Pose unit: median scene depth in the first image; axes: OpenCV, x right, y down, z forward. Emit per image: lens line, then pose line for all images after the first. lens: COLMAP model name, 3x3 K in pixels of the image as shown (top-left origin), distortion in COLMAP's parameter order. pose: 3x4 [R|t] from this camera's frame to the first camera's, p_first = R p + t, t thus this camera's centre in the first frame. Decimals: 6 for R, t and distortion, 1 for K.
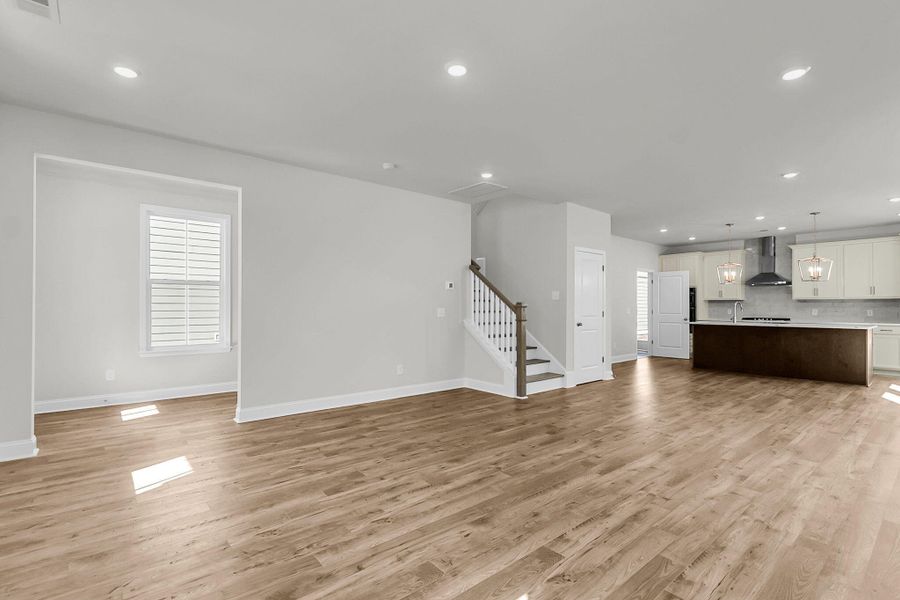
lens RADIAL K [[425.3, 0, 450.0], [0, 425.3, 300.0], [0, 0, 1]] dist [0.000584, 0.000424]
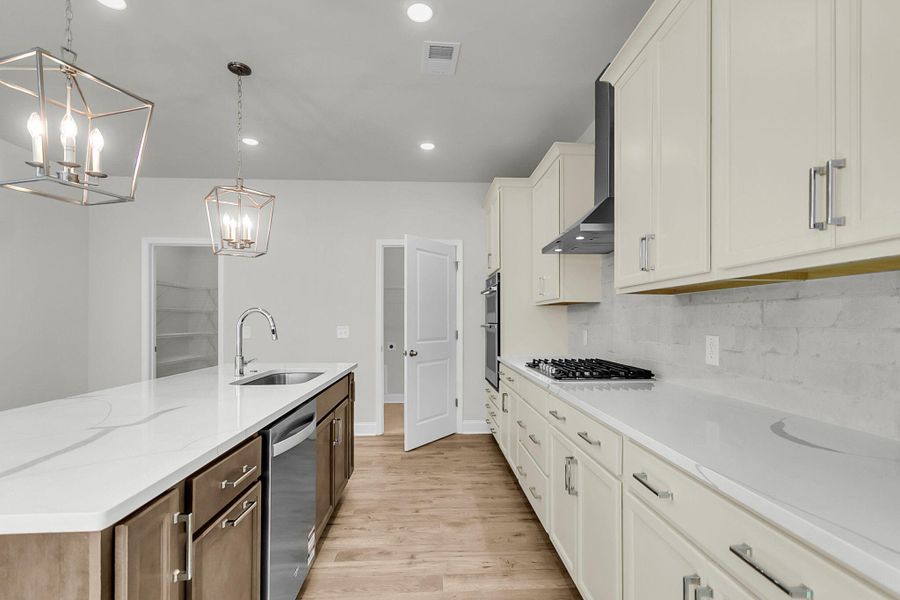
lens RADIAL K [[420.2, 0, 450.8], [0, 420.2, 312.4], [0, 0, 1]] dist [0.001832, 0.000306]
pose [[0.798996, -0.019986, -0.601004, 0.859621], [0.020447, 0.999773, -0.006063, 0.008646], [0.600989, -0.007444, 0.799223, 0.739864]]
